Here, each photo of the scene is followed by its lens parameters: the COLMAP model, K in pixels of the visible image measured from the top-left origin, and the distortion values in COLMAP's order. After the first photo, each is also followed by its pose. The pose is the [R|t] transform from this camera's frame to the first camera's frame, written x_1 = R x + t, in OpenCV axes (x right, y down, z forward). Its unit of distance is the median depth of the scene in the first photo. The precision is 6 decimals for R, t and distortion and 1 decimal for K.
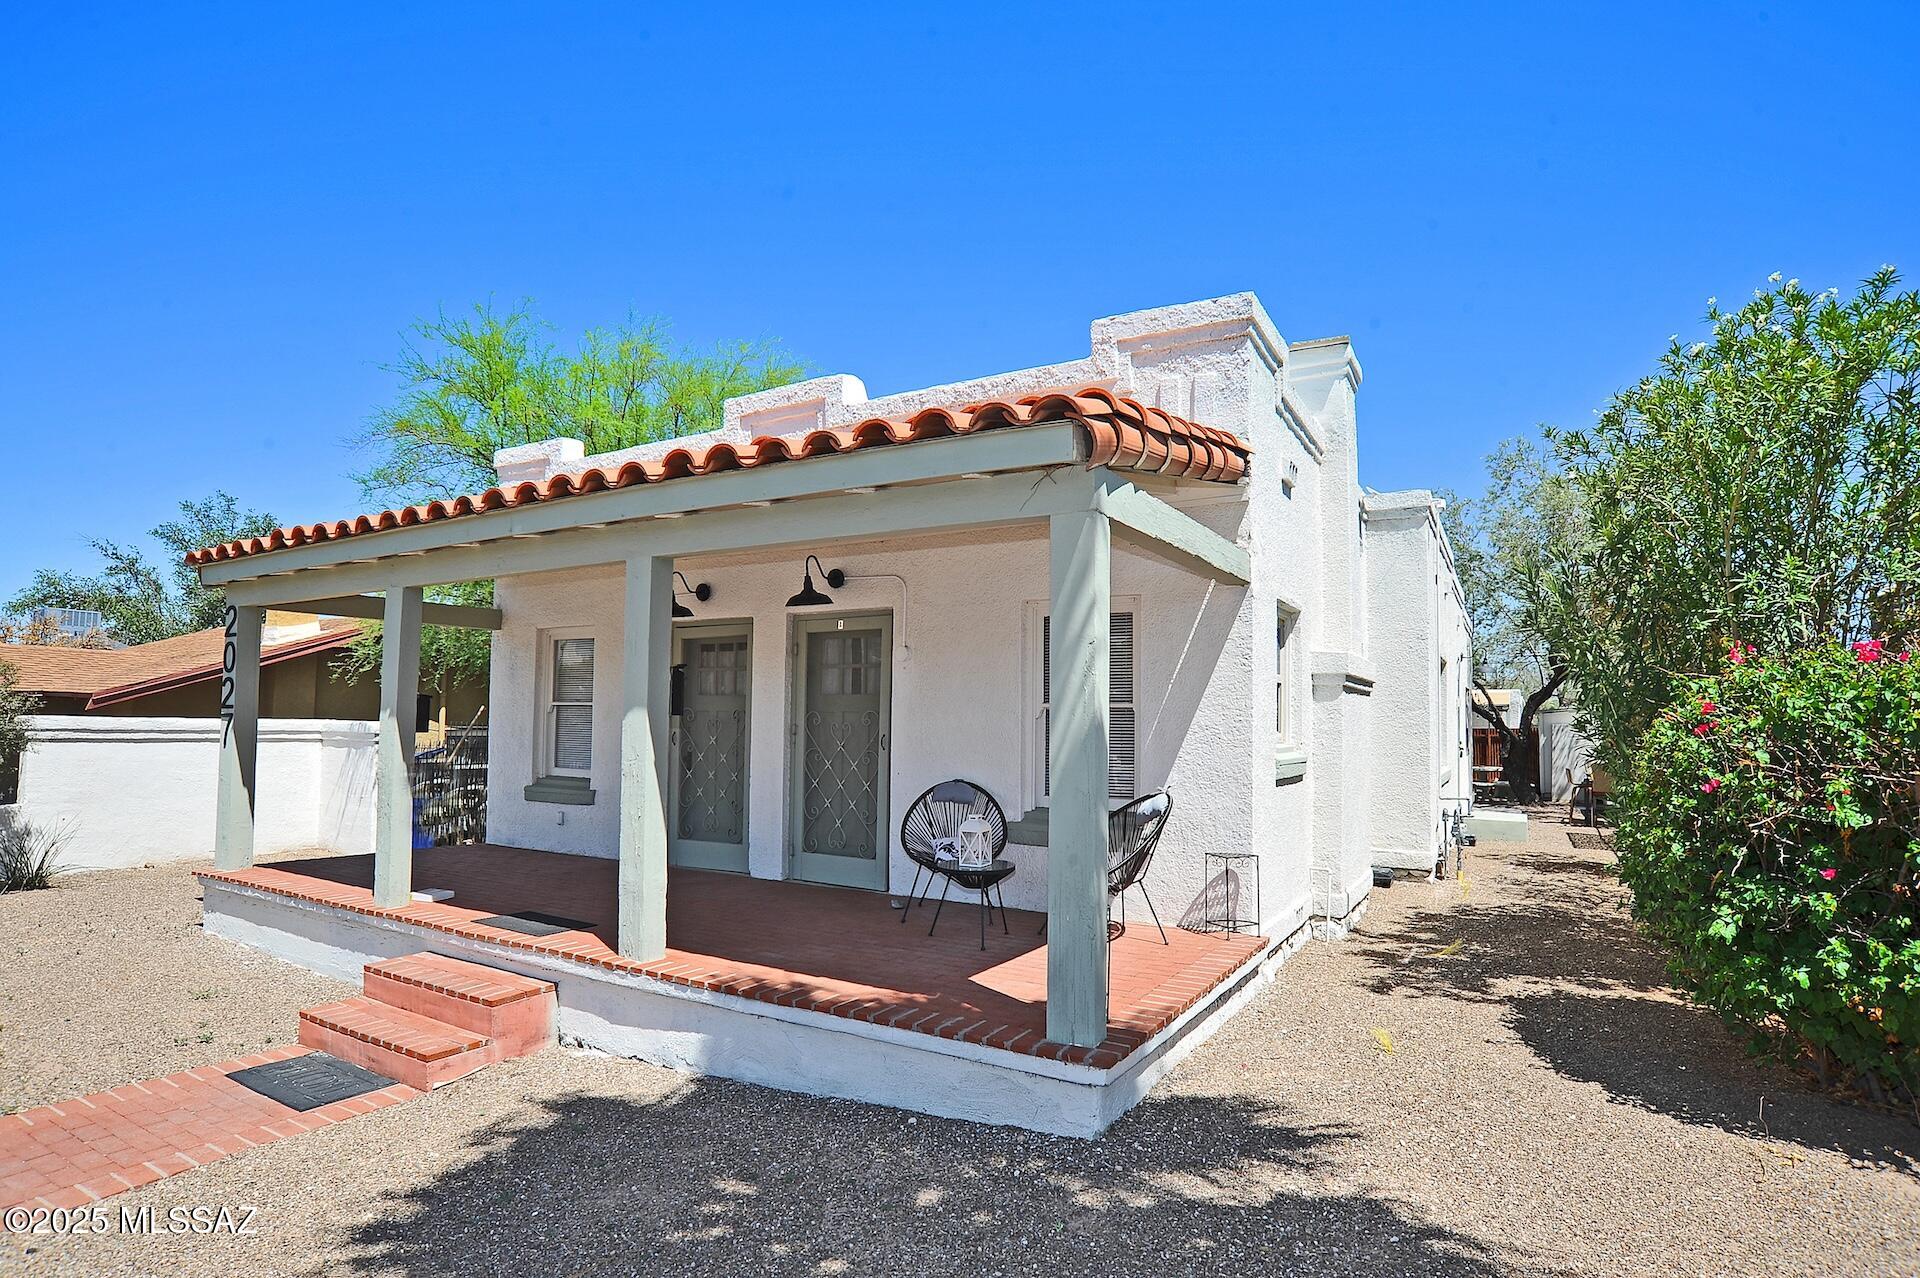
lens RADIAL K [[996.0, 0, 948.0], [0, 996.0, 663.0], [0, 0, 1]] dist [-0.094877, 0.043186]
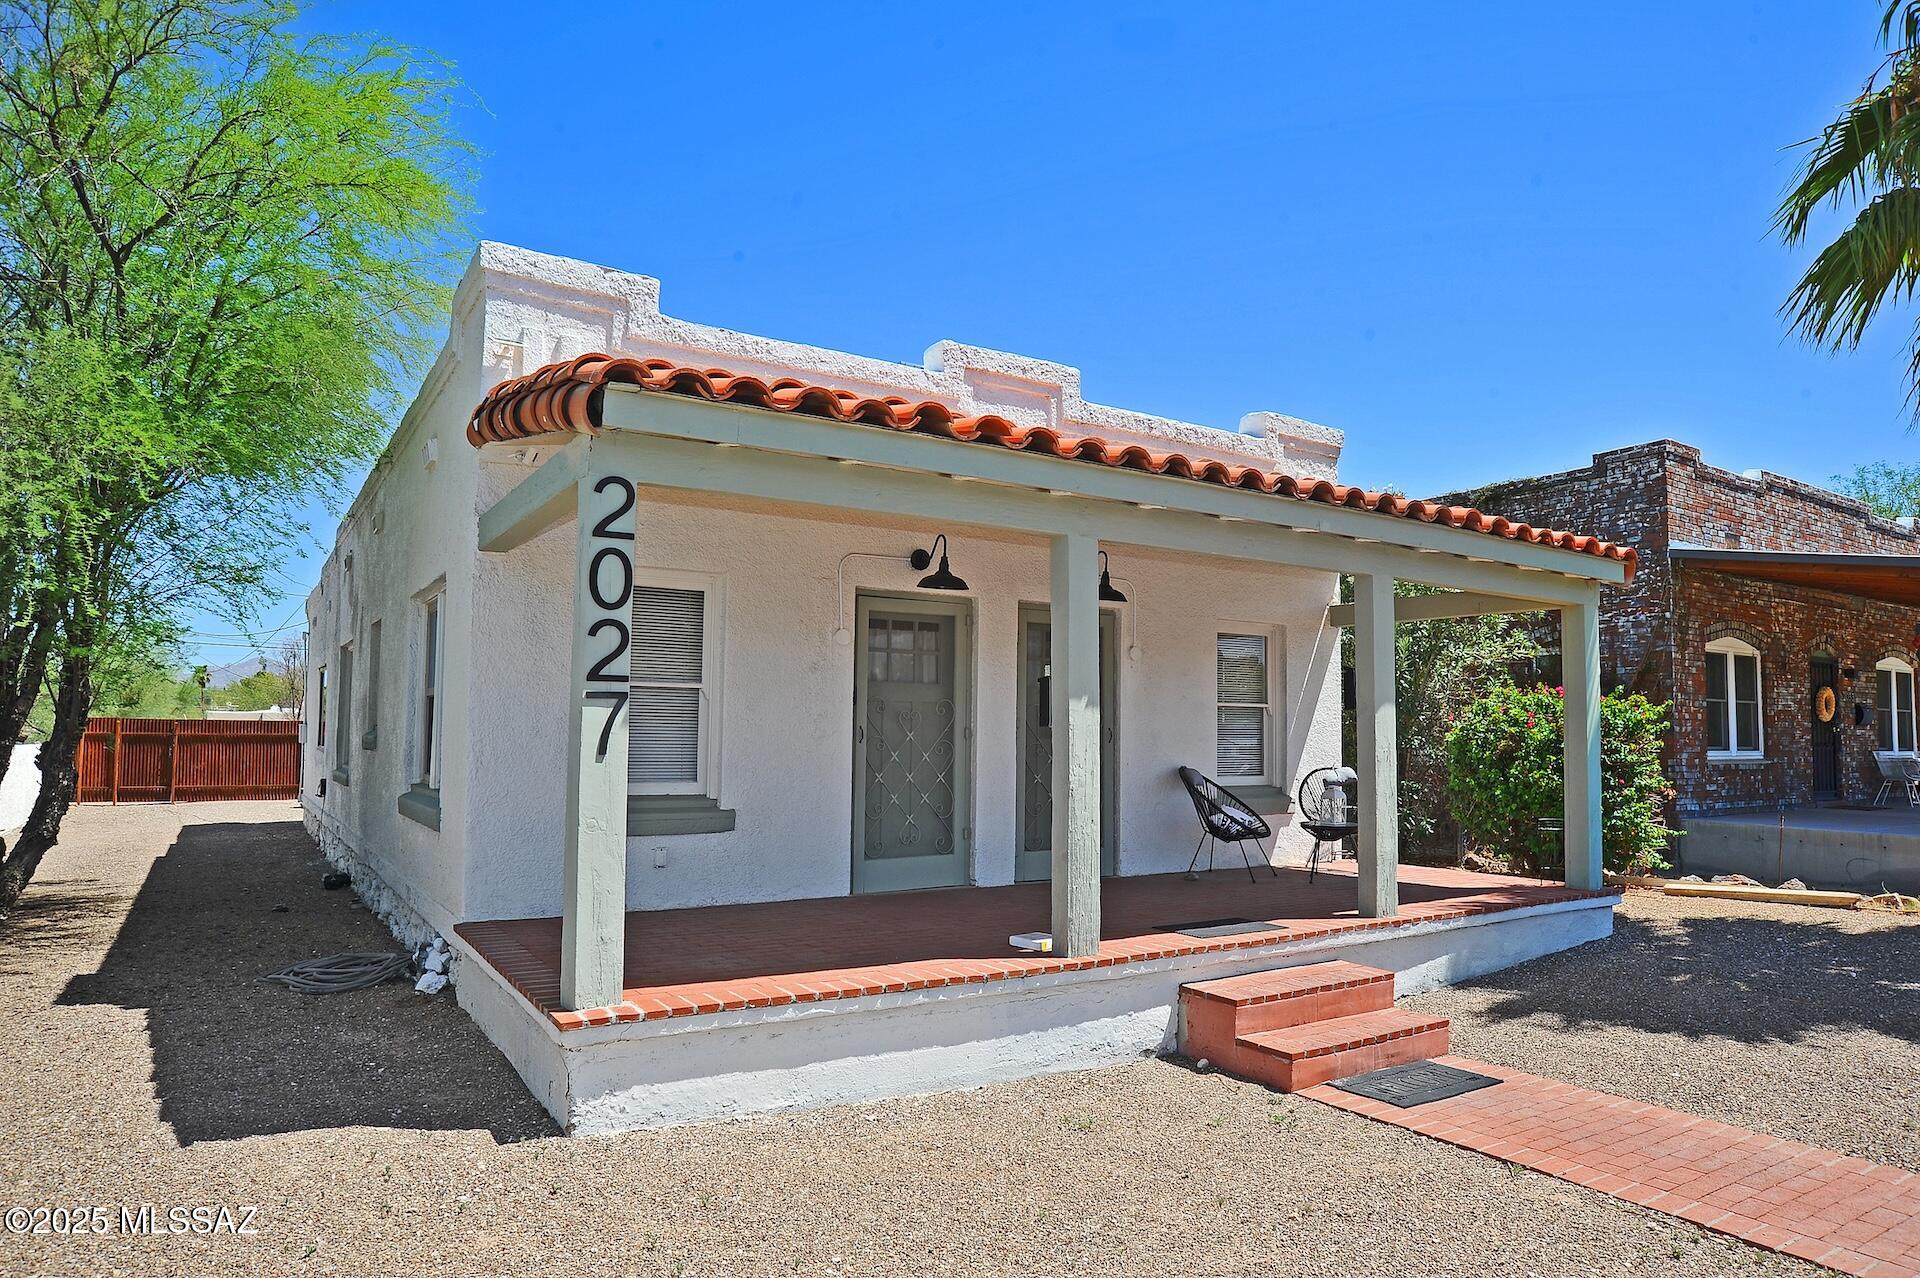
lens RADIAL K [[1173.7, 0, 962.1], [0, 1173.7, 654.4], [0, 0, 1]] dist [-0.075886, 0.001254]
pose [[0.447759, 0.055108, 0.892455, -1.488077], [-0.059115, 0.997740, -0.031950, 0.051390], [-0.892198, -0.038452, 0.450005, 0.693203]]
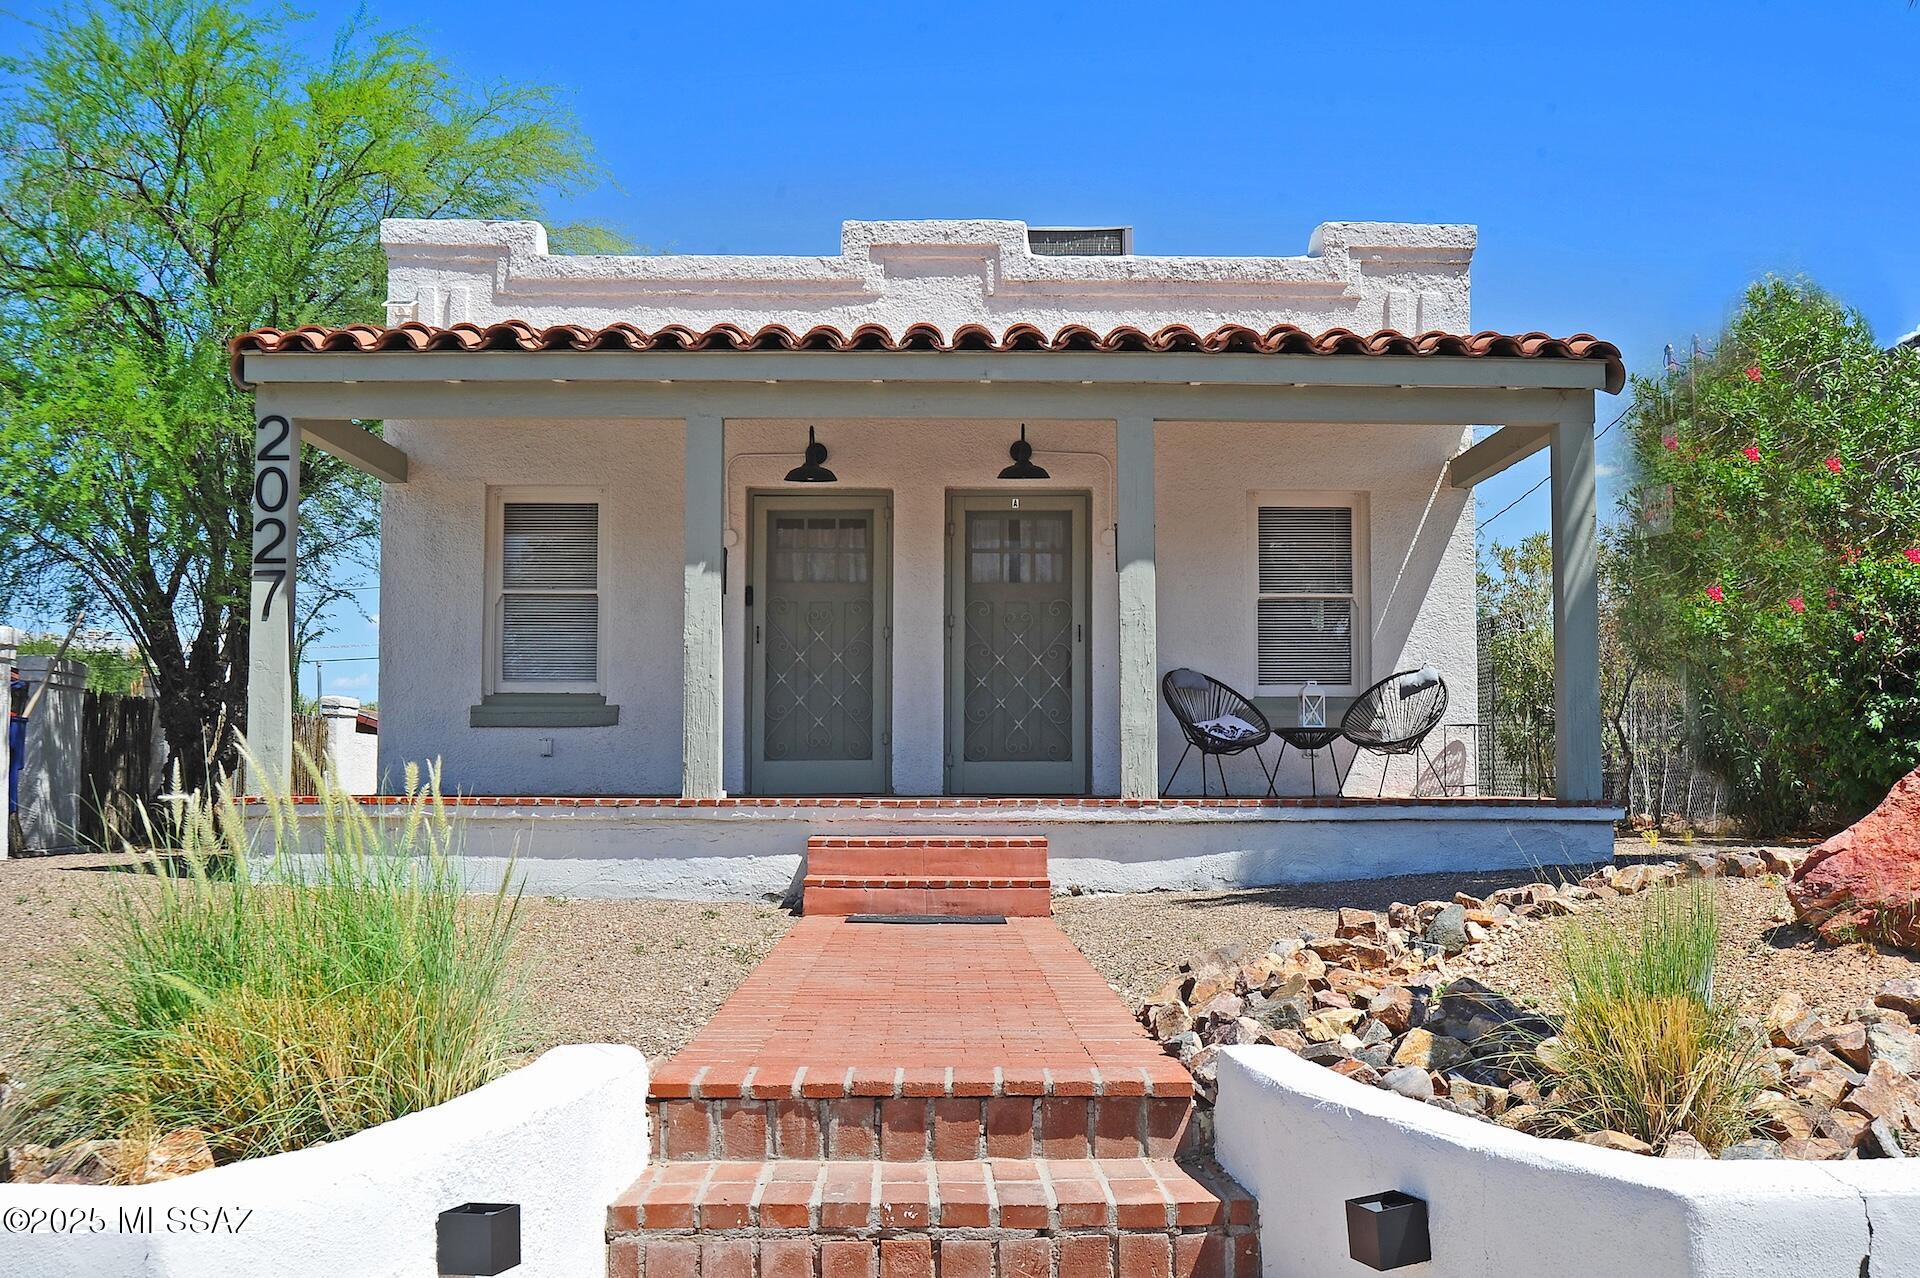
lens RADIAL K [[1881.5, 0, 960.0], [0, 1881.5, 639.0], [0, 0, 1]] dist [-0.055396, -0.002263]
pose [[0.852613, 0.029162, 0.521729, -1.266118], [-0.023586, 0.999572, -0.017327, 0.139931], [-0.522011, 0.002467, 0.852935, -0.503493]]
